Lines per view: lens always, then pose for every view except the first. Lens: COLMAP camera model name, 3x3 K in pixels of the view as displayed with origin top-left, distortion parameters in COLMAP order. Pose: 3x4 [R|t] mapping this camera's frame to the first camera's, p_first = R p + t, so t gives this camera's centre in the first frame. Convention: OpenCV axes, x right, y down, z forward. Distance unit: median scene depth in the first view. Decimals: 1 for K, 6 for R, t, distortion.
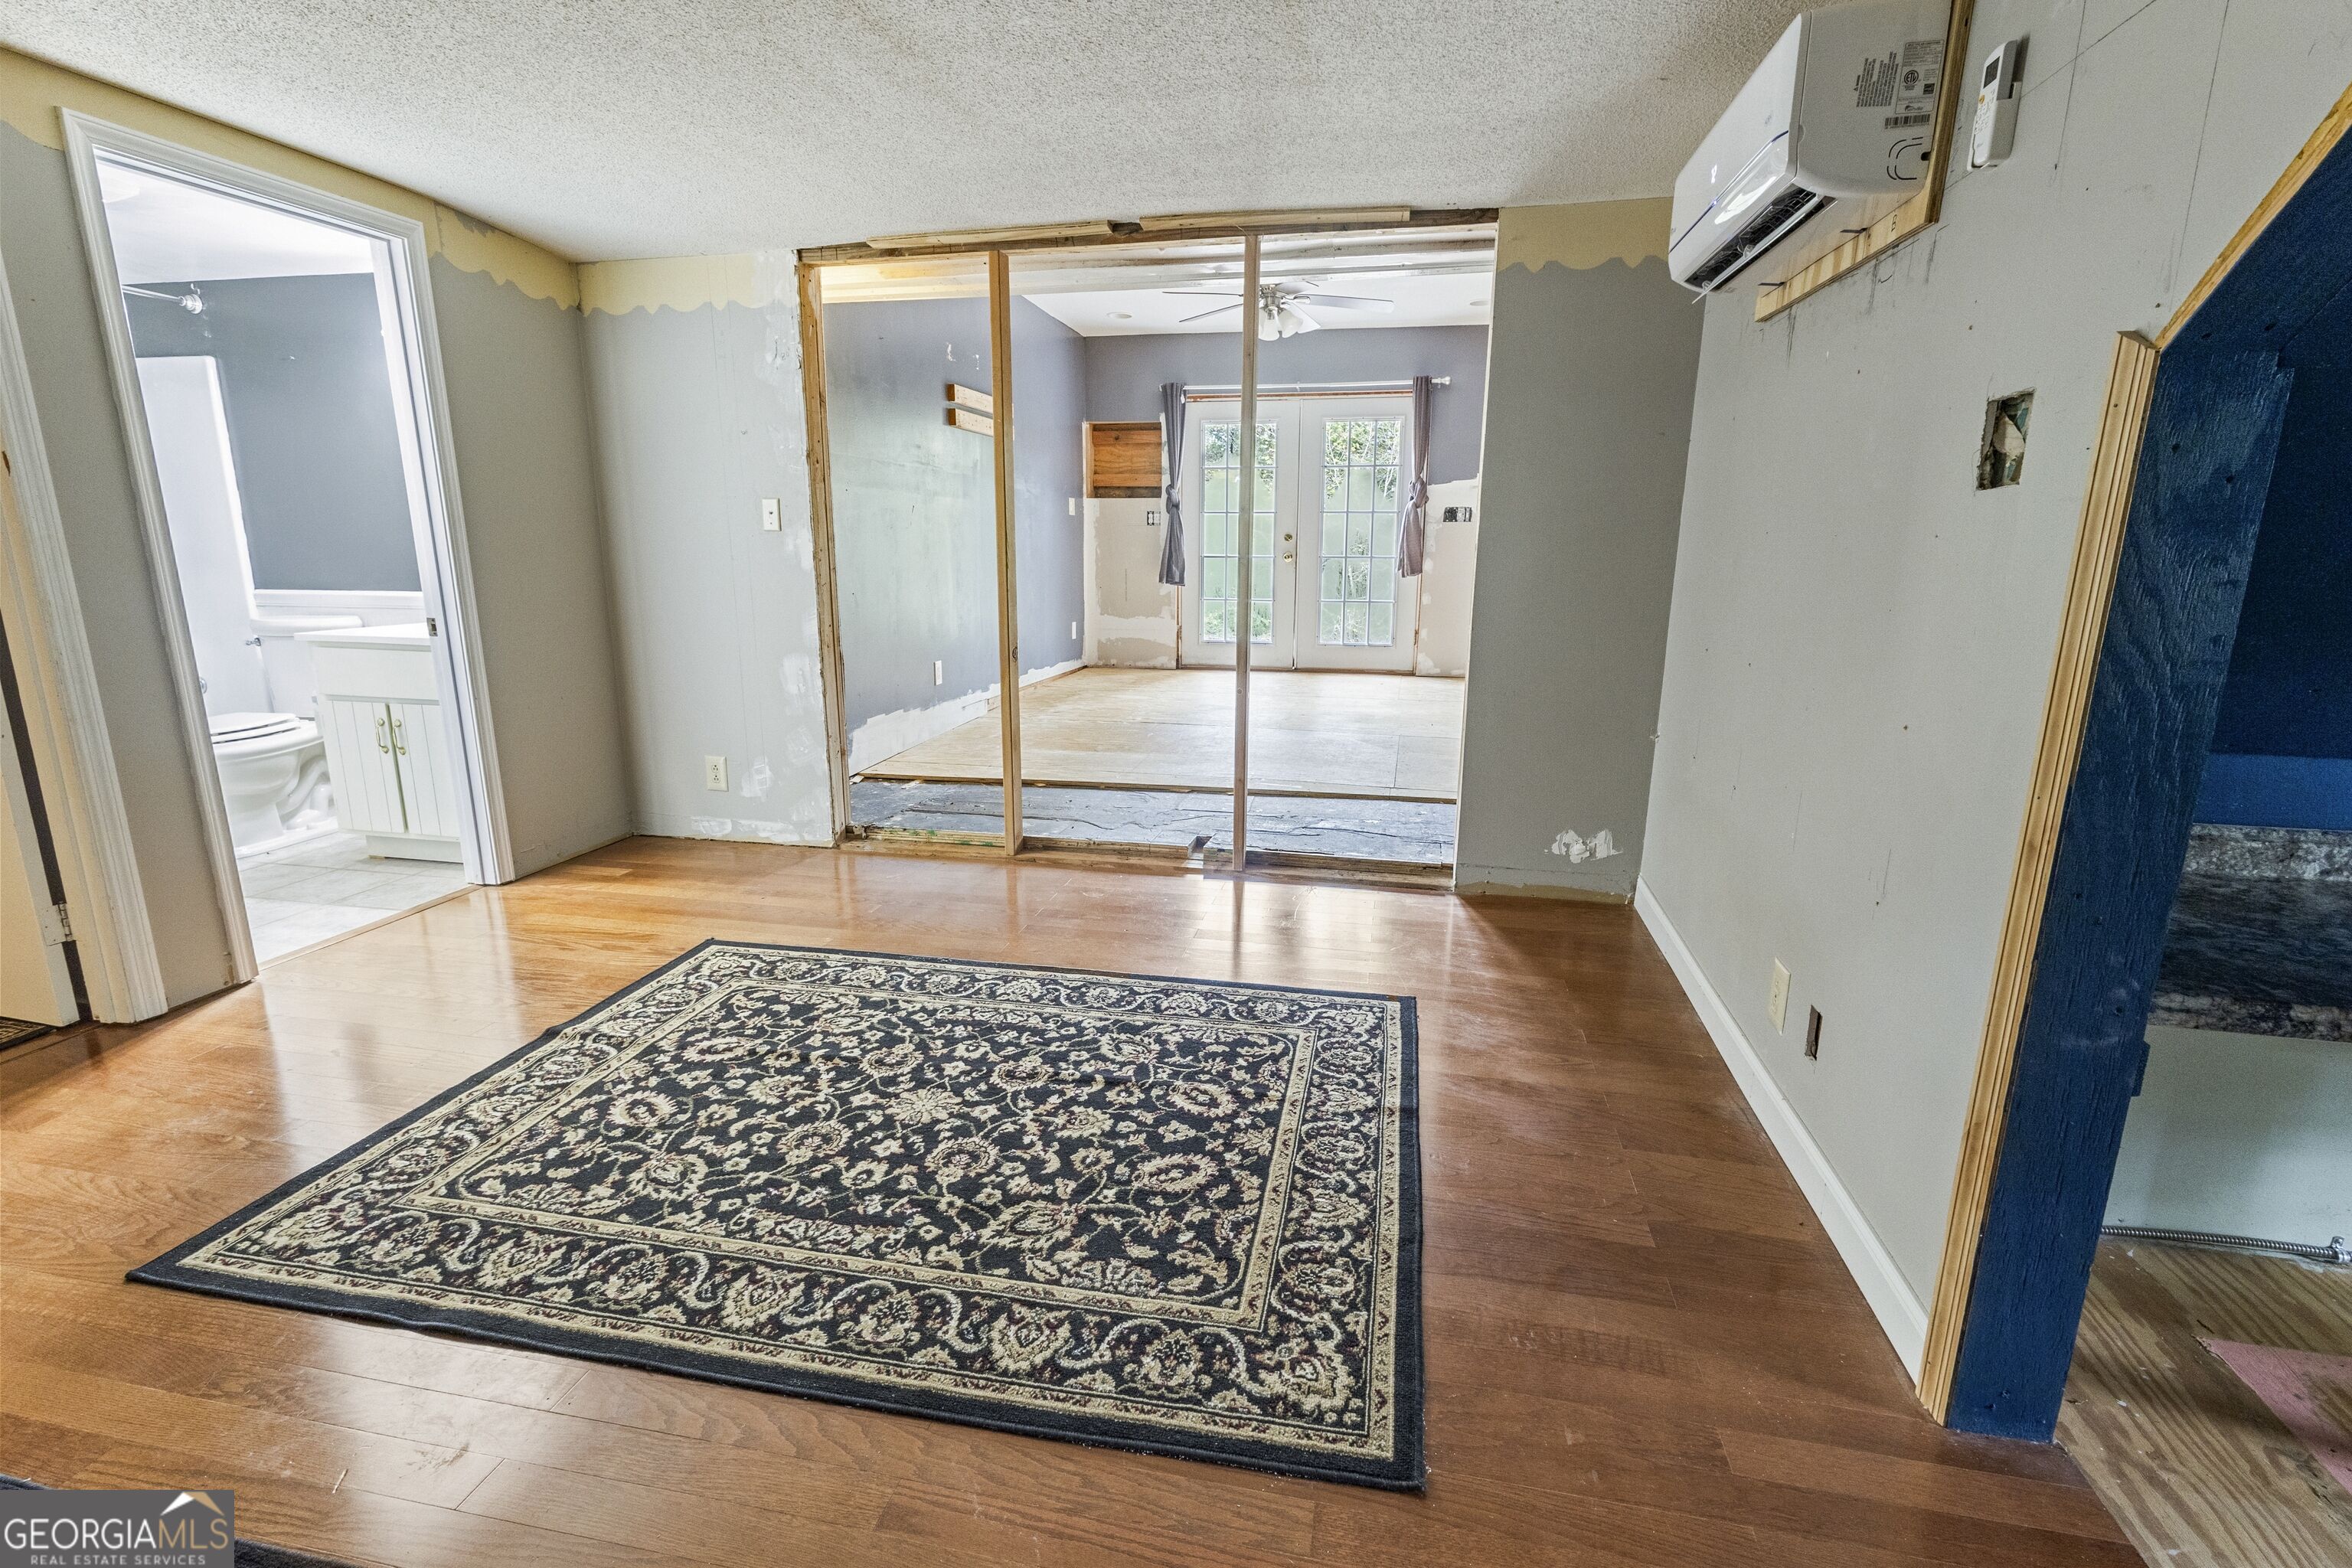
lens RADIAL K [[1085.1, 0, 1171.2], [0, 1085.1, 778.5], [0, 0, 1]] dist [0.006235, 0.001860]
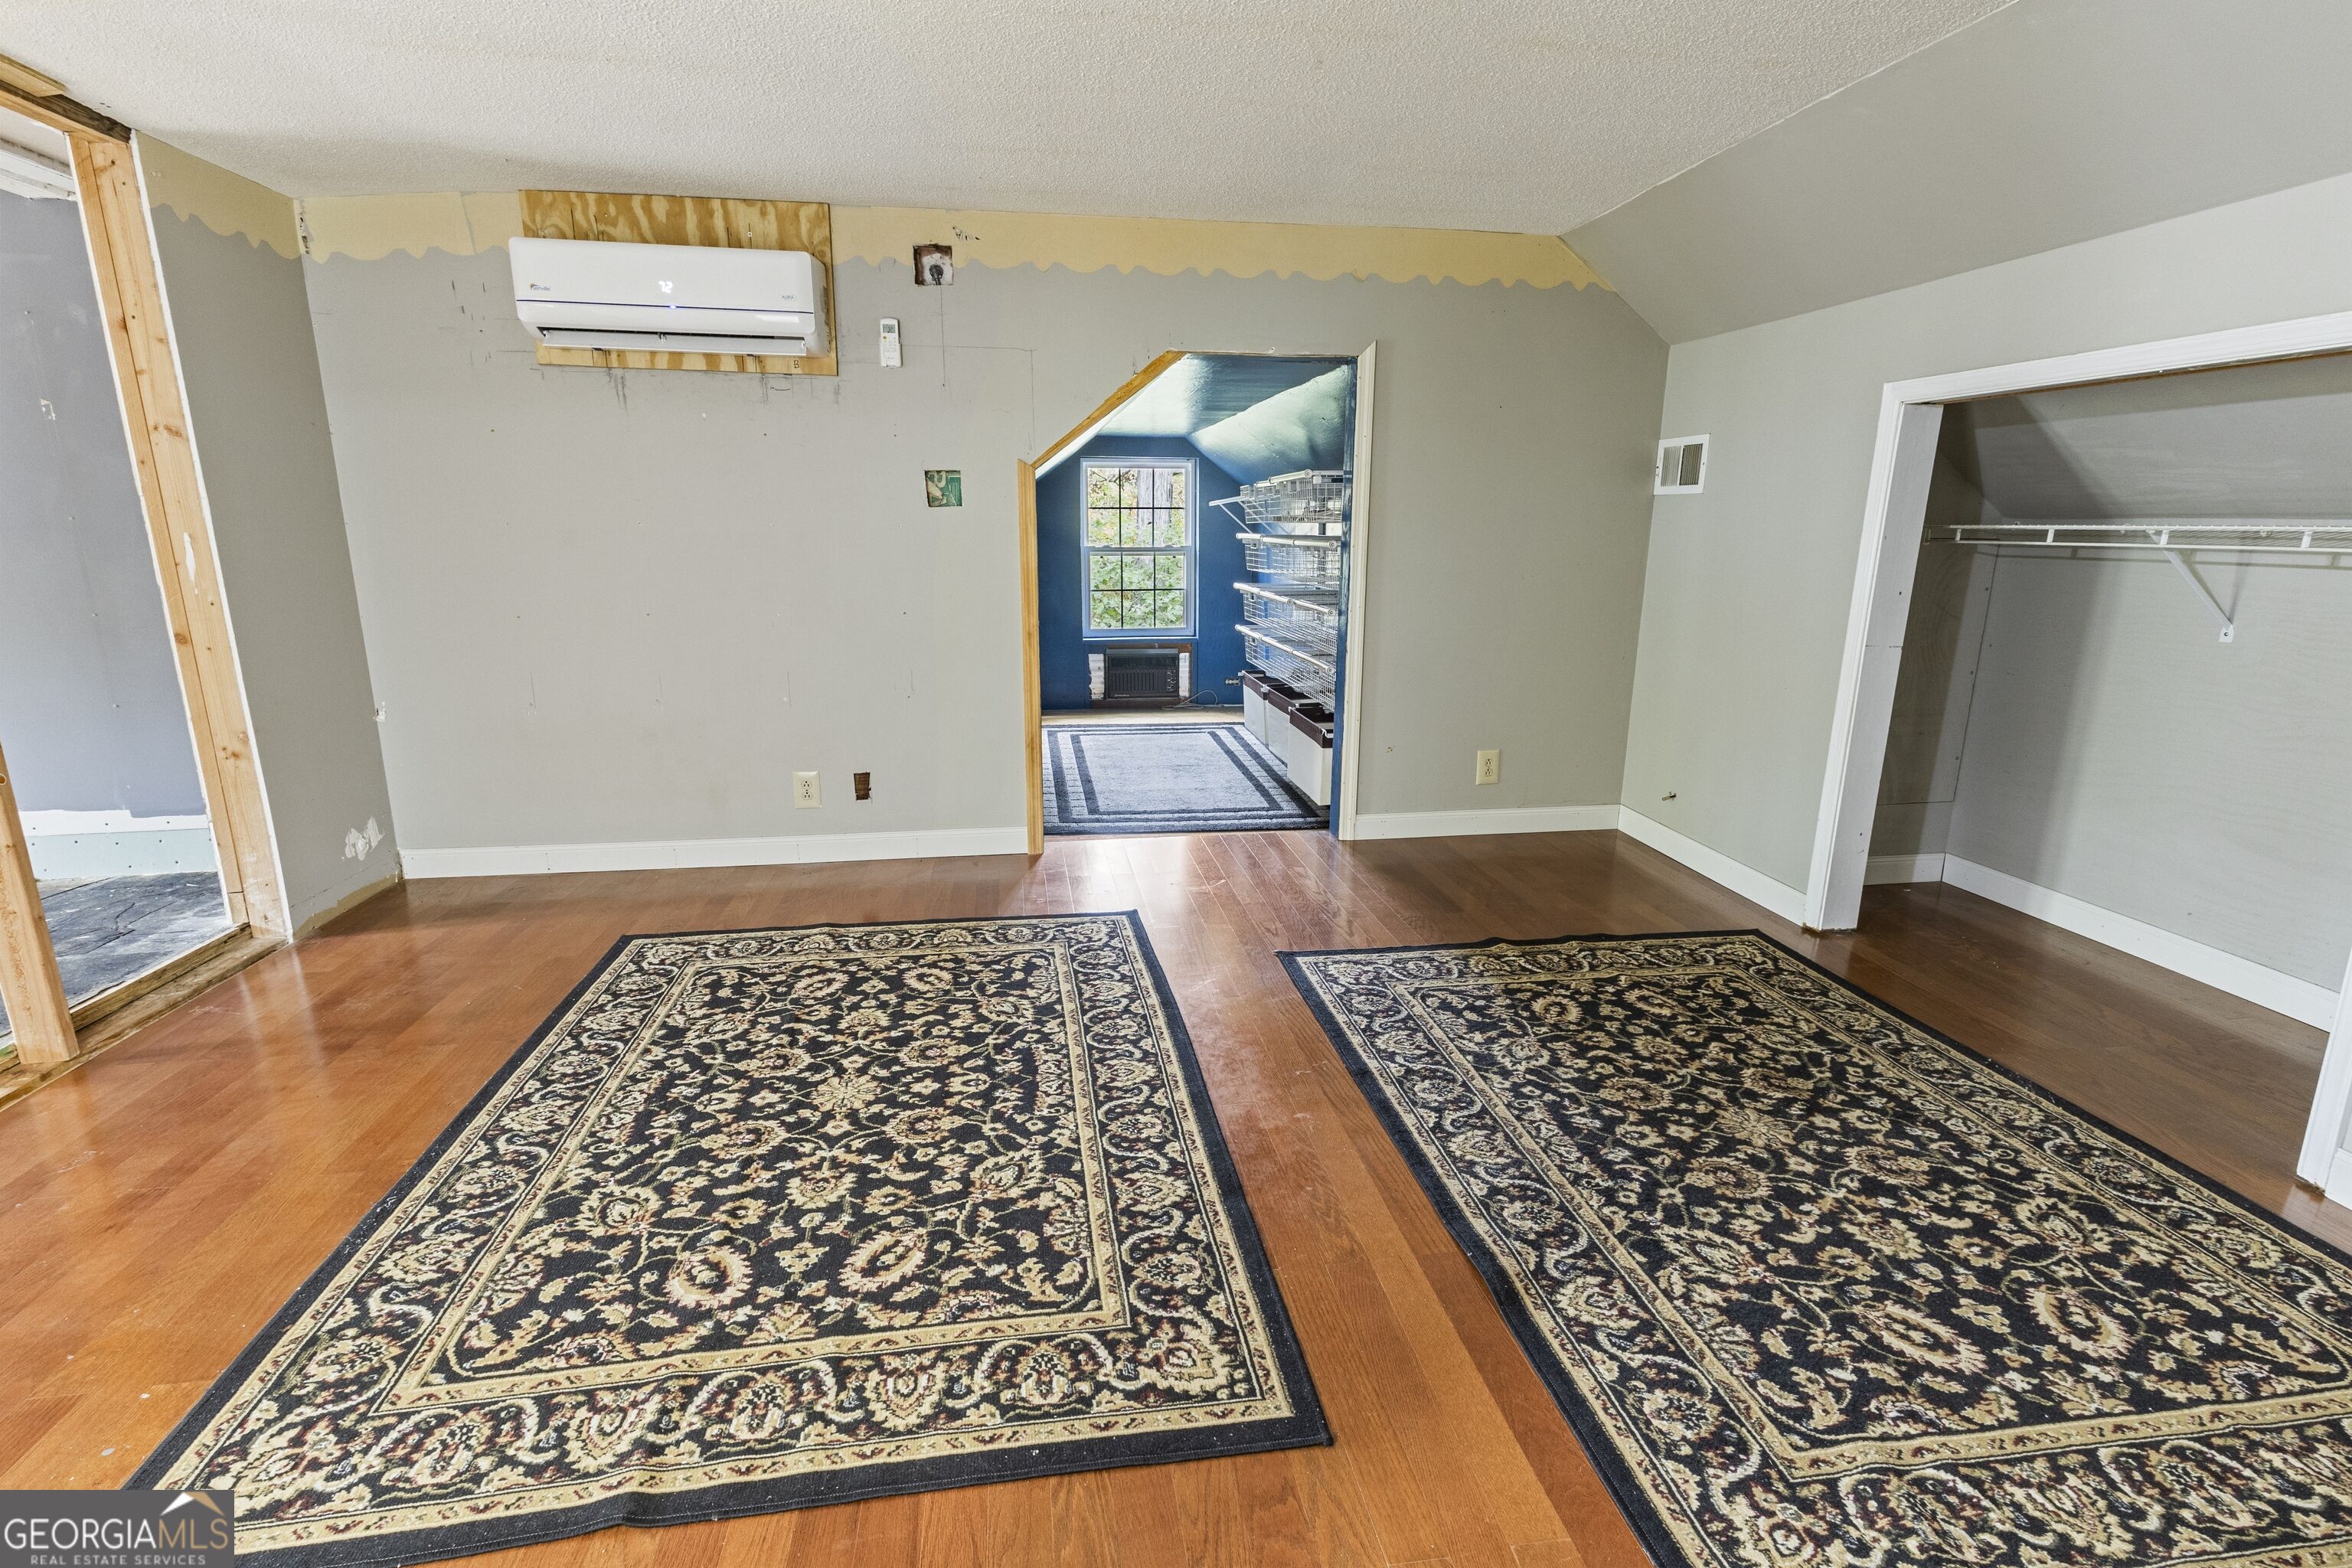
lens RADIAL K [[1085.1, 0, 1173.1], [0, 1085.1, 786.3], [0, 0, 1]] dist [0.006235, 0.001860]
pose [[-0.356683, -0.221848, 0.907503, -1.085338], [0.200567, 0.930561, 0.306315, -0.195908], [-0.912442, 0.291273, -0.287419, 0.843465]]
